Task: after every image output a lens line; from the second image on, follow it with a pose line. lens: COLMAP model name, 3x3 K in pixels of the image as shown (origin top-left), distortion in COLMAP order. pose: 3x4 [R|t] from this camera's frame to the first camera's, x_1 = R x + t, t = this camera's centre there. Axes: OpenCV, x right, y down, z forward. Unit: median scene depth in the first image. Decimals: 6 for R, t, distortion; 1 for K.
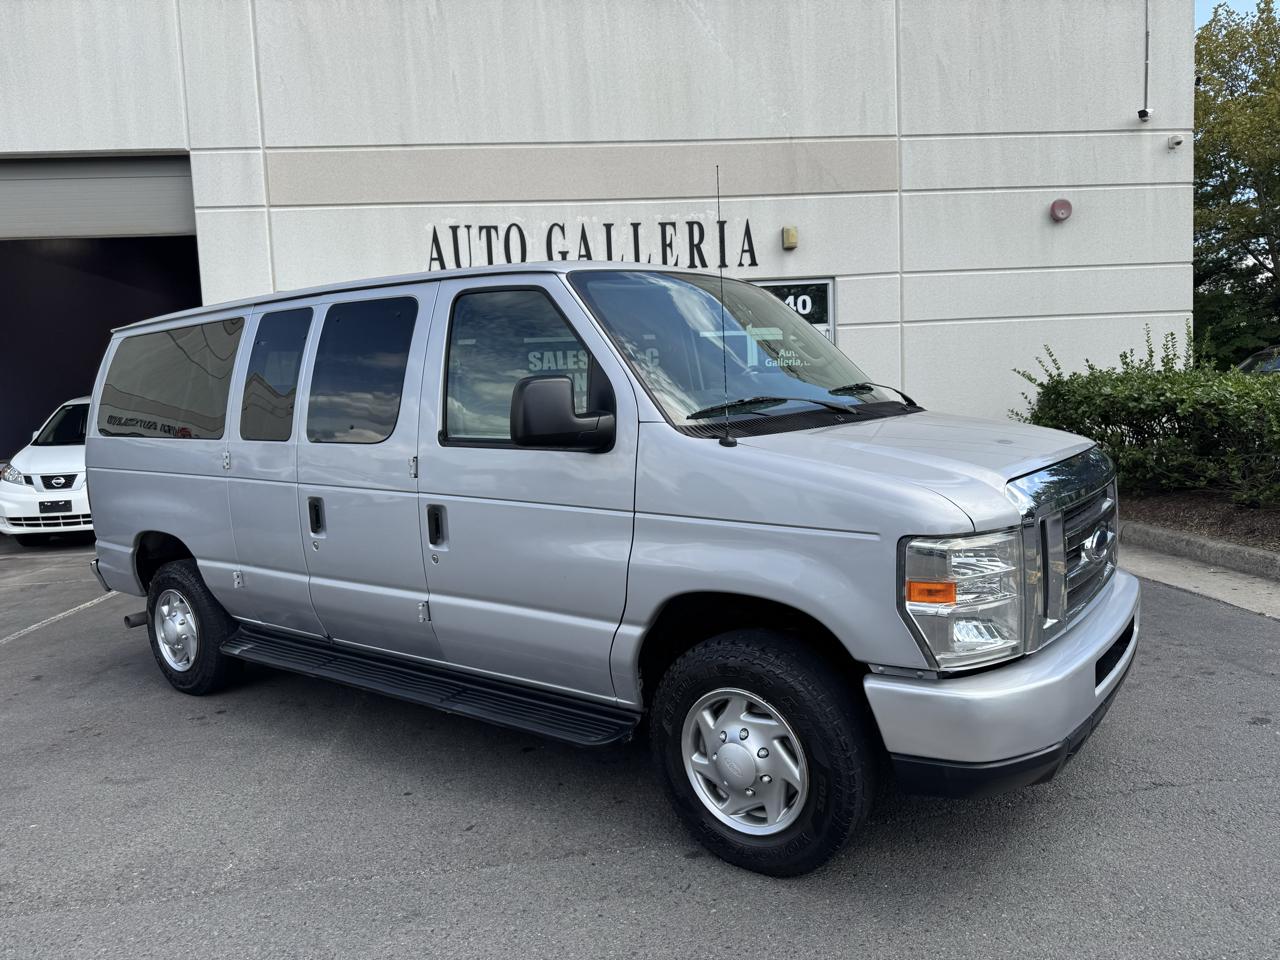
lens RADIAL K [[907.7, 0, 645.1], [0, 907.7, 492.7], [0, 0, 1]] dist [0.018943, -0.022448]
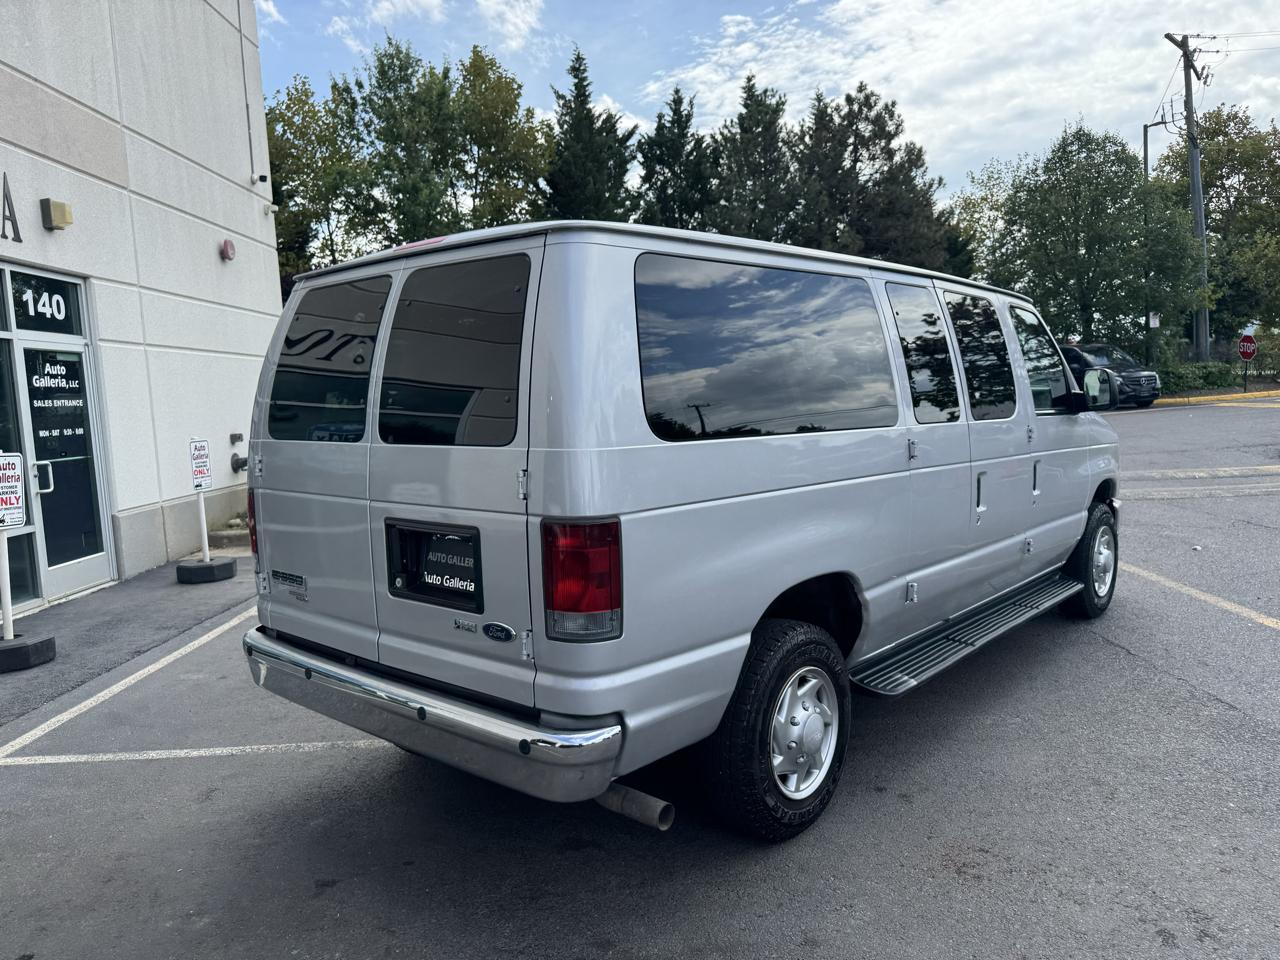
lens RADIAL K [[907.7, 0, 652.4], [0, 907.7, 485.9], [0, 0, 1]] dist [0.018943, -0.022448]
pose [[0.075052, -0.058665, 0.995452, -0.565288], [0.139315, 0.989094, 0.047787, -0.032734], [-0.987400, 0.135095, 0.082407, 0.506117]]
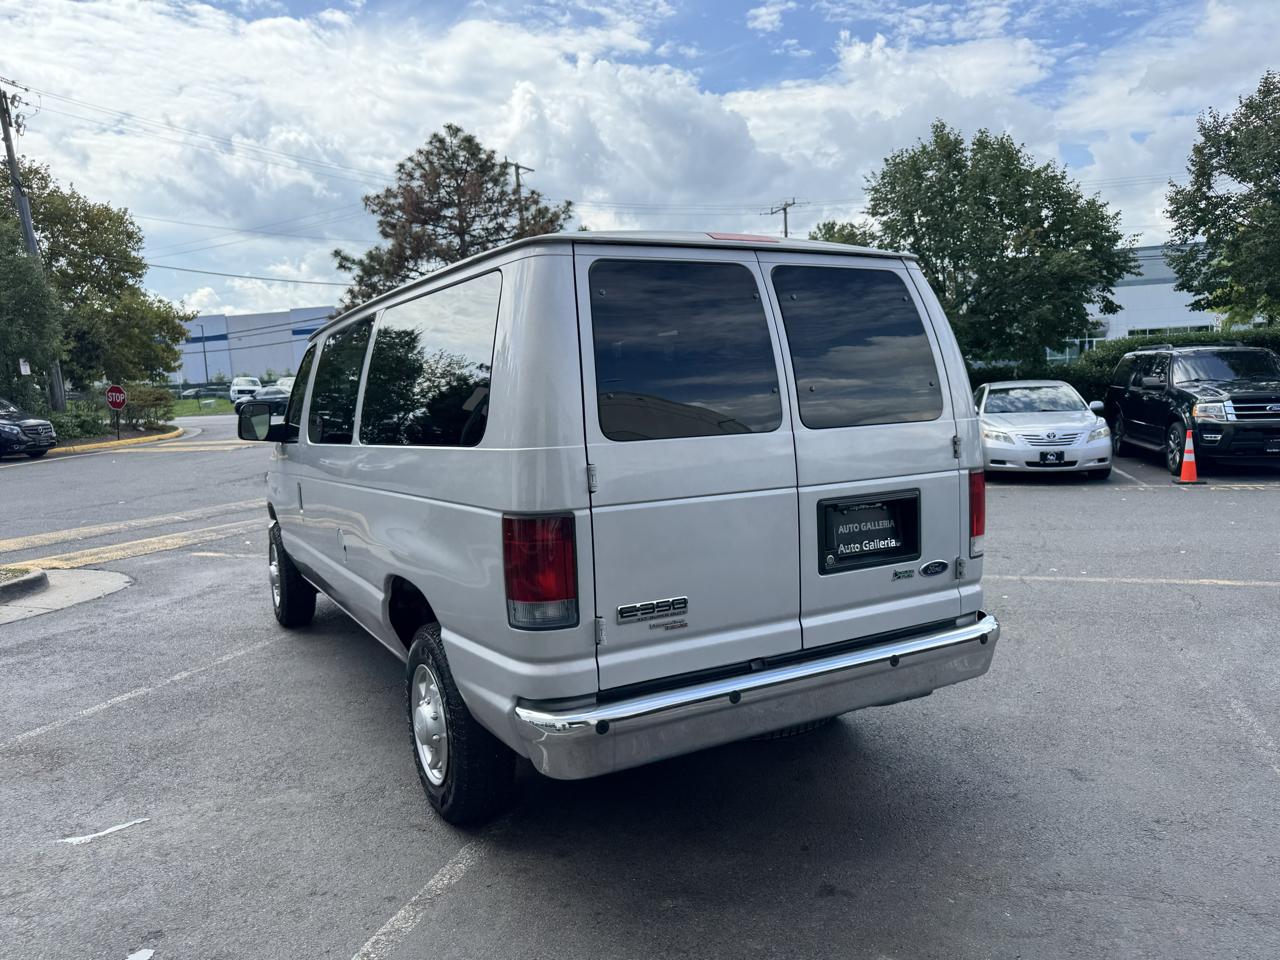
lens RADIAL K [[907.7, 0, 636.7], [0, 907.7, 490.6], [0, 0, 1]] dist [0.018943, -0.022448]
pose [[-0.908921, 0.046167, 0.414404, -0.335684], [0.132584, 0.974270, 0.182260, -0.089004], [-0.395327, 0.220603, -0.891656, 0.922528]]
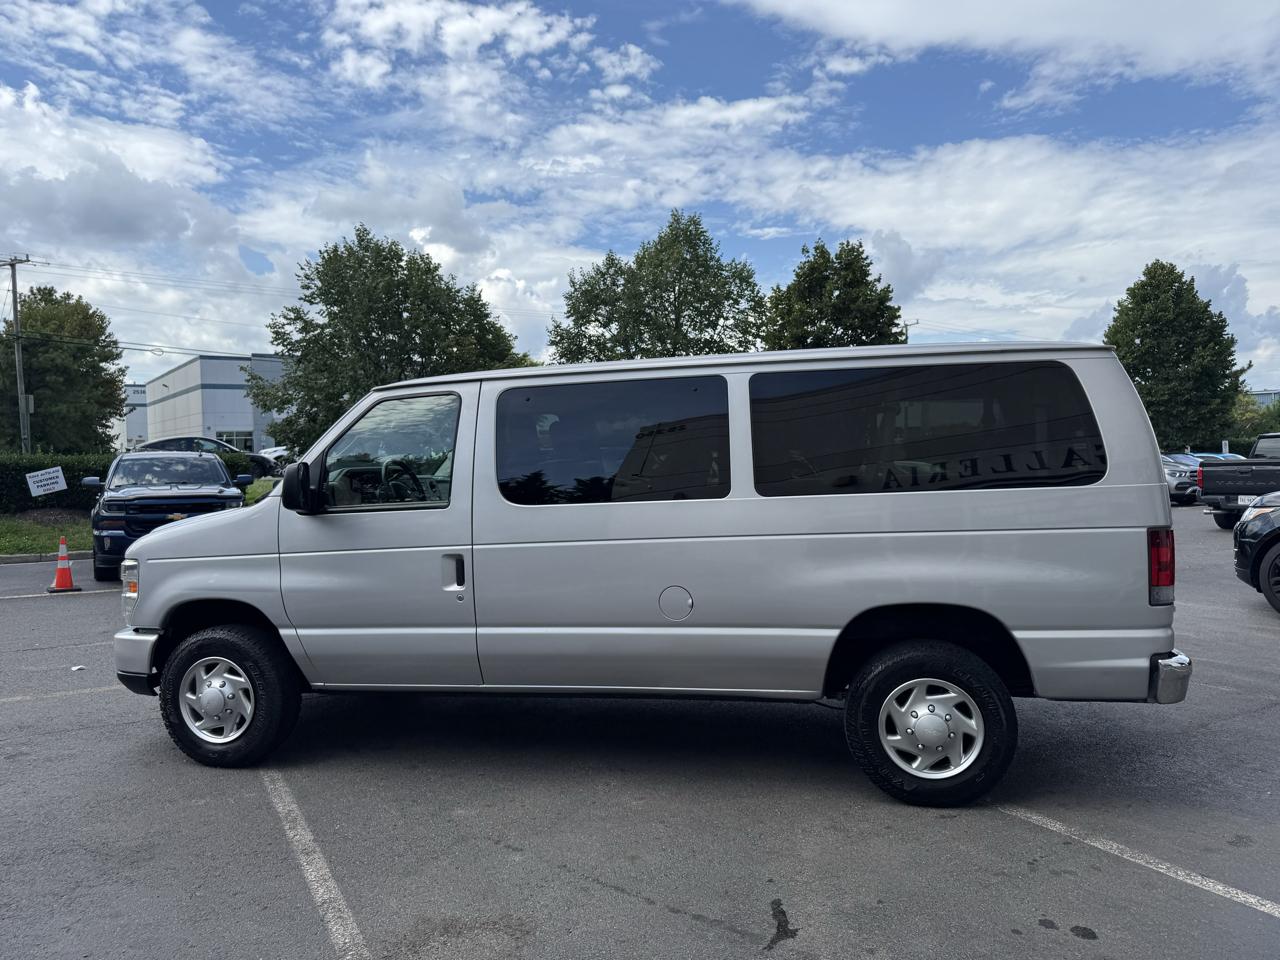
lens RADIAL K [[907.7, 0, 644.6], [0, 907.7, 502.9], [0, 0, 1]] dist [0.018943, -0.022448]
pose [[-0.904385, 0.088304, -0.417481, 0.003151], [0.020517, 0.986221, 0.164156, -0.110264], [0.426224, 0.139895, -0.893735, 0.949324]]
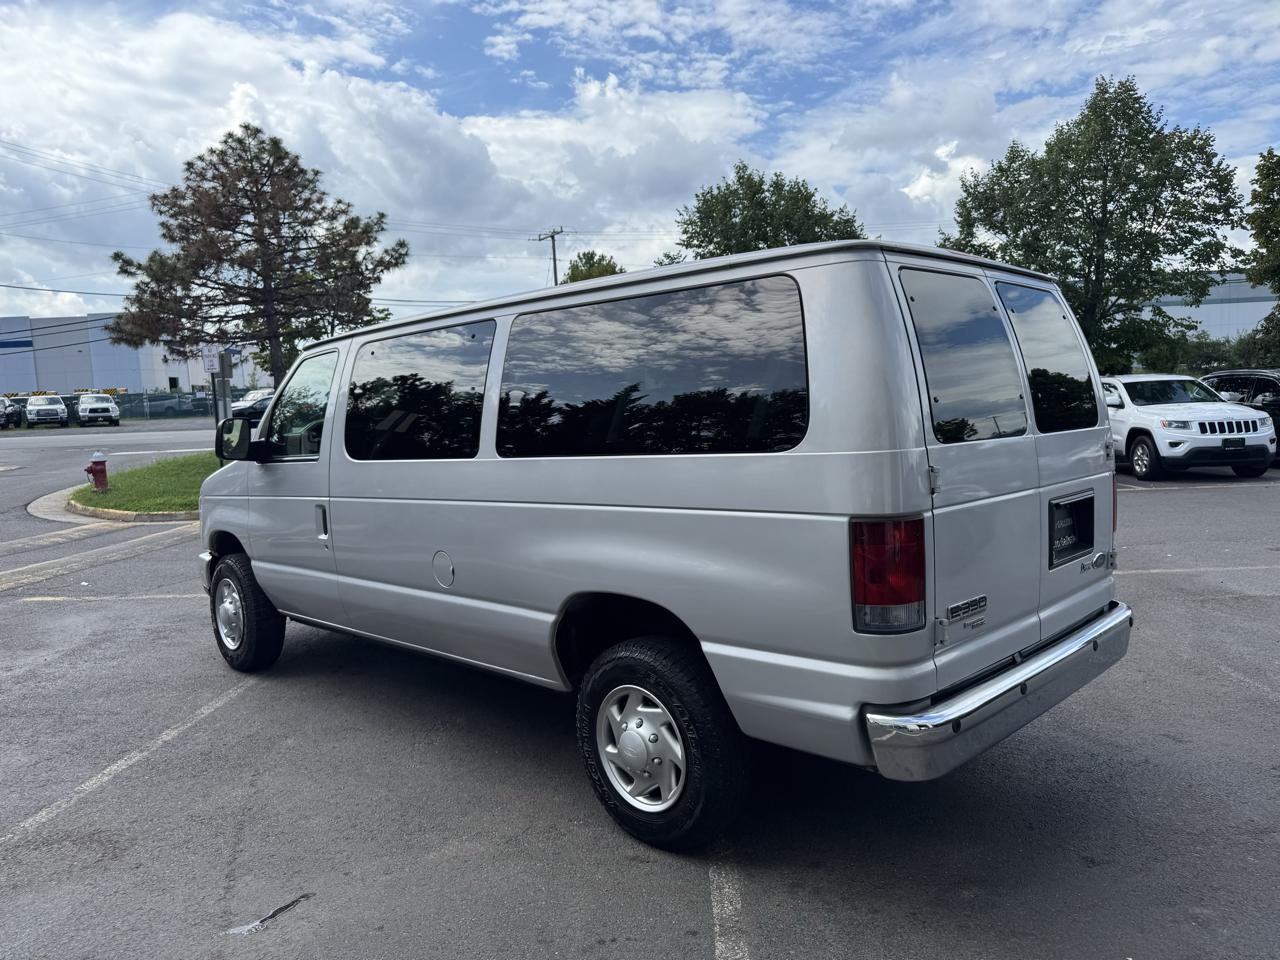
lens RADIAL K [[907.7, 0, 636.3], [0, 907.7, 489.3], [0, 0, 1]] dist [0.018943, -0.022448]
pose [[-0.986080, 0.077660, 0.147021, -0.223479], [0.105125, 0.976256, 0.189399, -0.099392], [-0.128821, 0.202218, -0.970831, 0.951904]]
